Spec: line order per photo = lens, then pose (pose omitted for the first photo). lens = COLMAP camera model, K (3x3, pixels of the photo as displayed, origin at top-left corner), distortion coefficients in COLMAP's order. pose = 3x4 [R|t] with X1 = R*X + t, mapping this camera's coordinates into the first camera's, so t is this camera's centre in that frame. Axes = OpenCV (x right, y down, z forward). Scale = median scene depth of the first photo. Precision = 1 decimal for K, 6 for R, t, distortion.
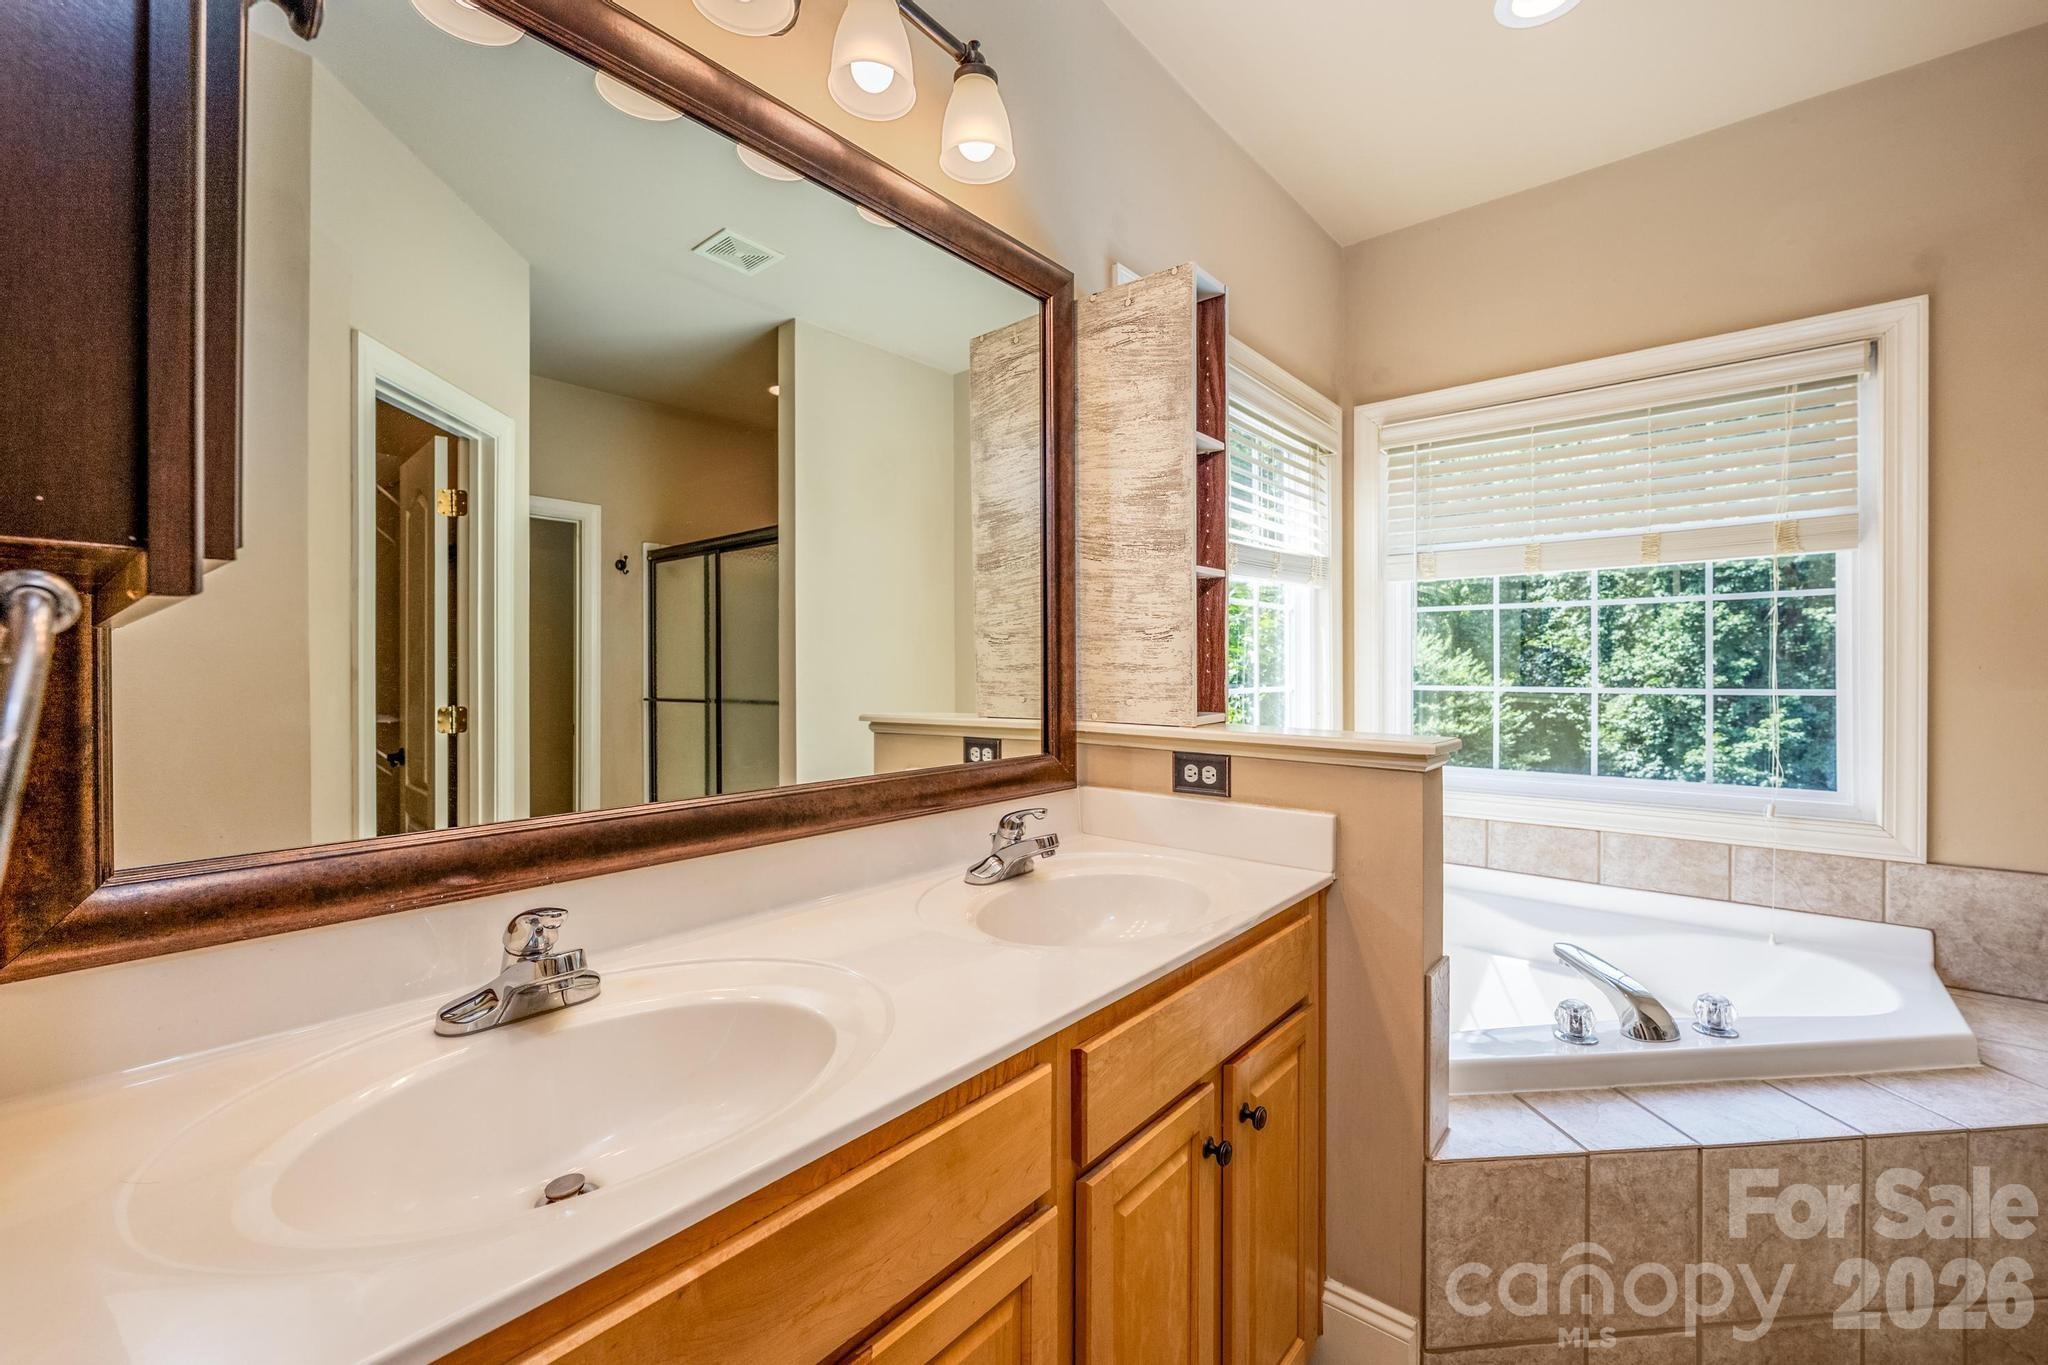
lens RADIAL K [[857.2, 0, 1015.0], [0, 857.2, 672.5], [0, 0, 1]] dist [-0.008273, 0.000750]
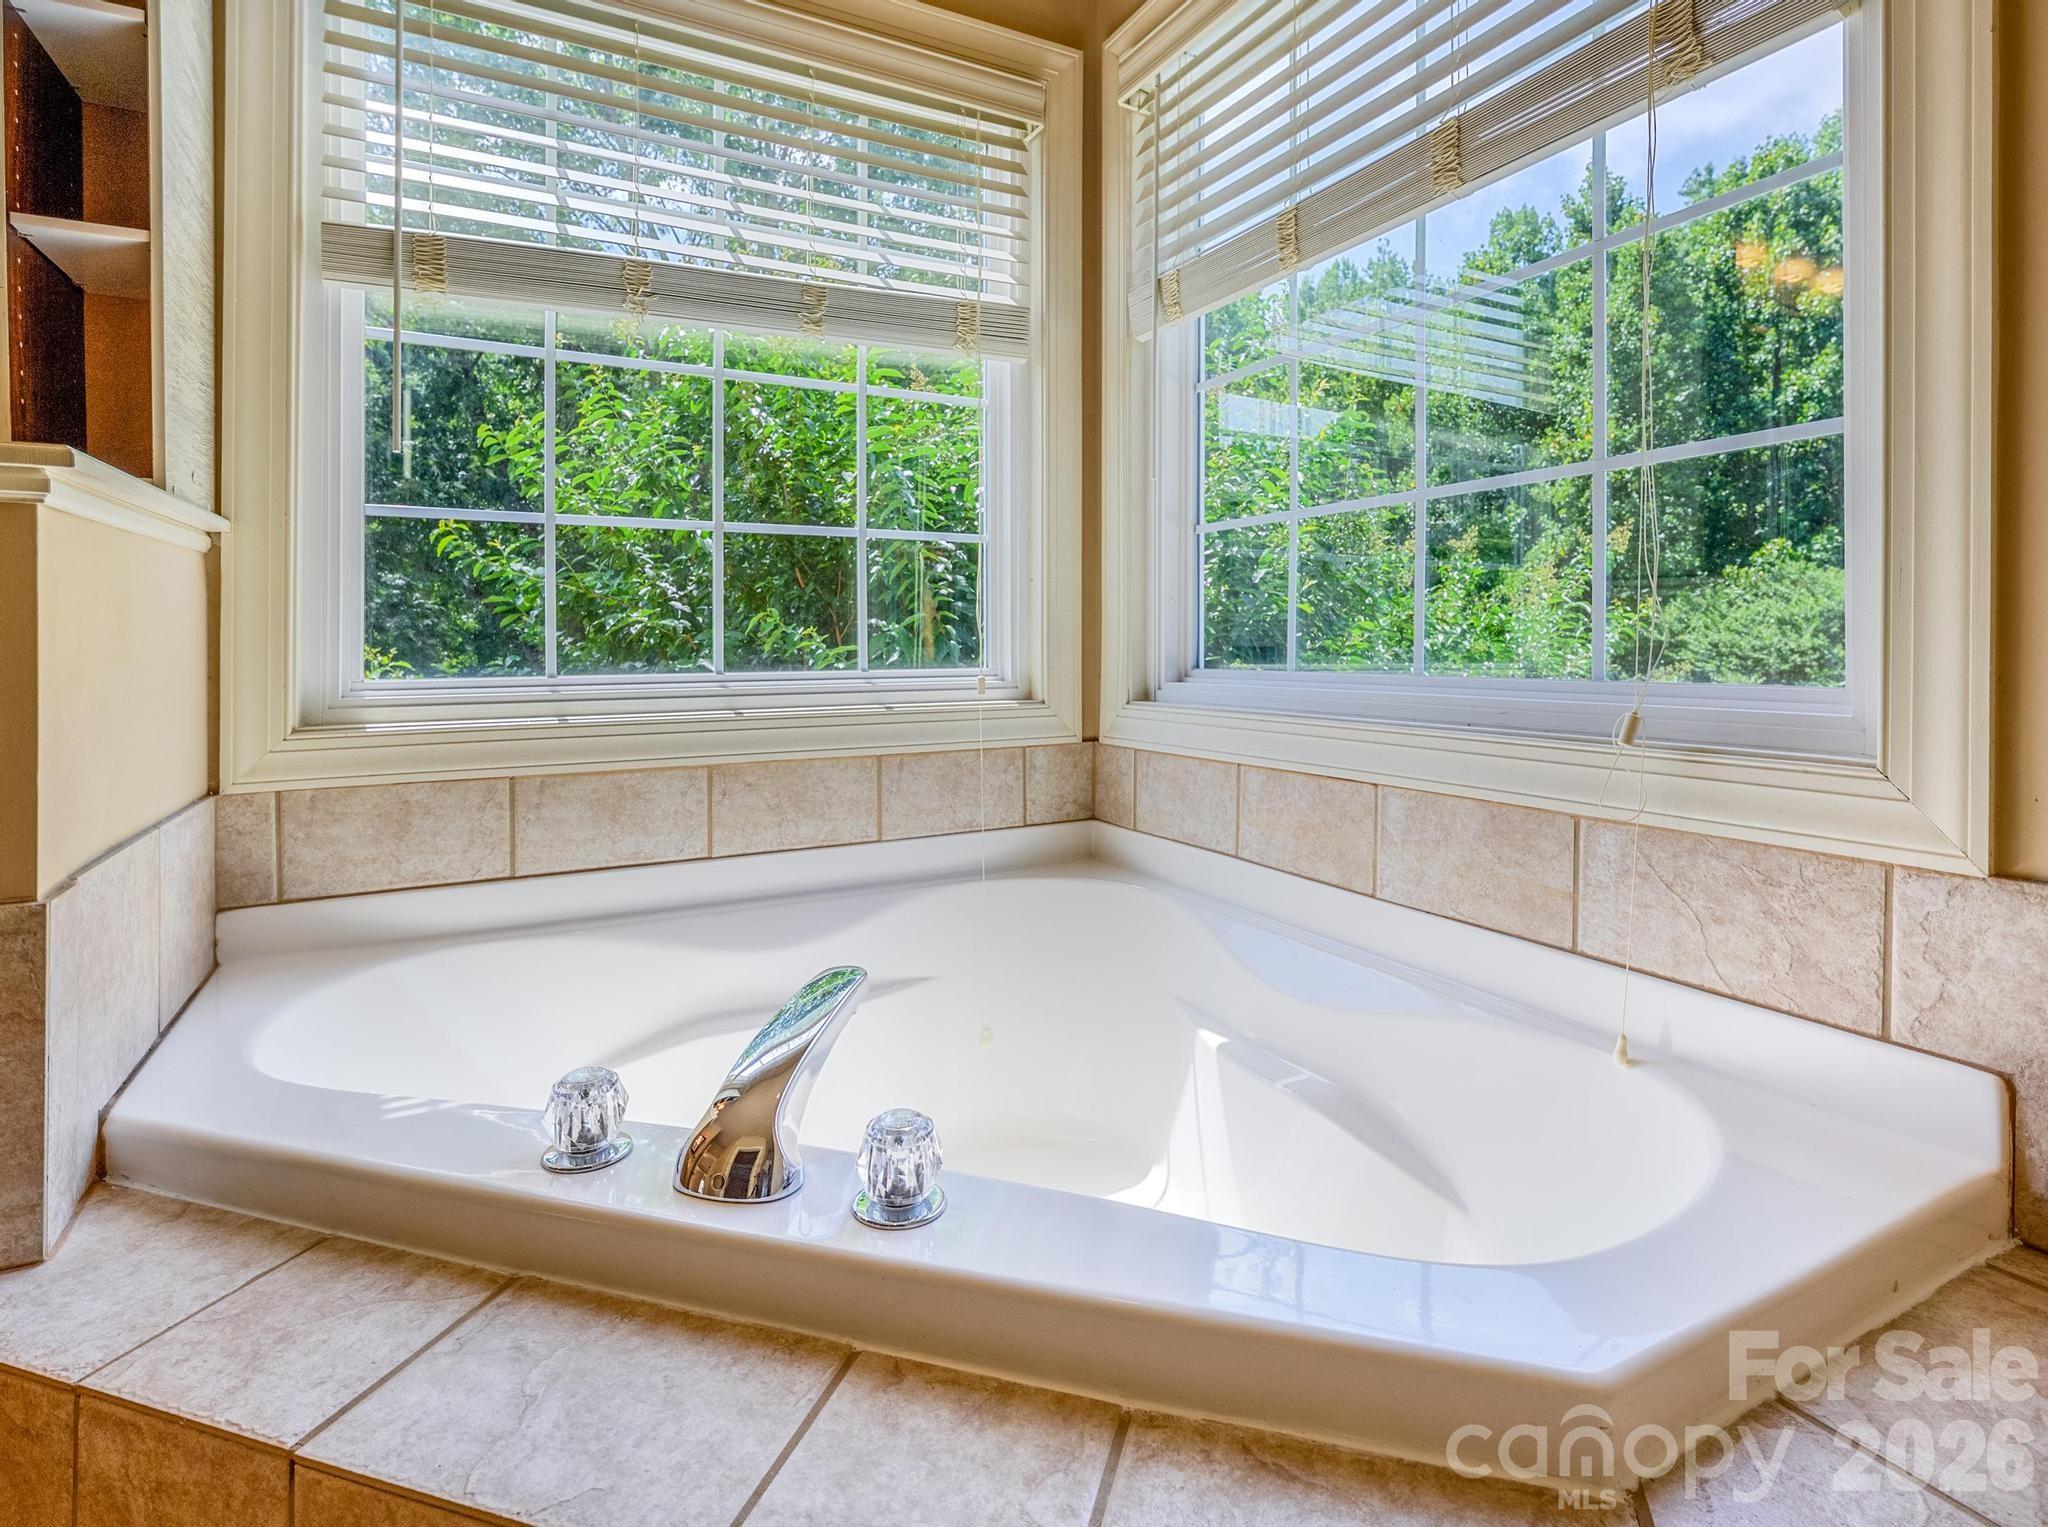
lens RADIAL K [[1046.8, 0, 1017.8], [0, 1046.8, 652.5], [0, 0, 1]] dist [-0.000556, -0.000337]
pose [[0.926848, 0.002521, -0.375428, 0.853616], [-0.002417, 0.999997, 0.000747, 0.133823], [0.375429, 0.000215, 0.926851, 0.462375]]
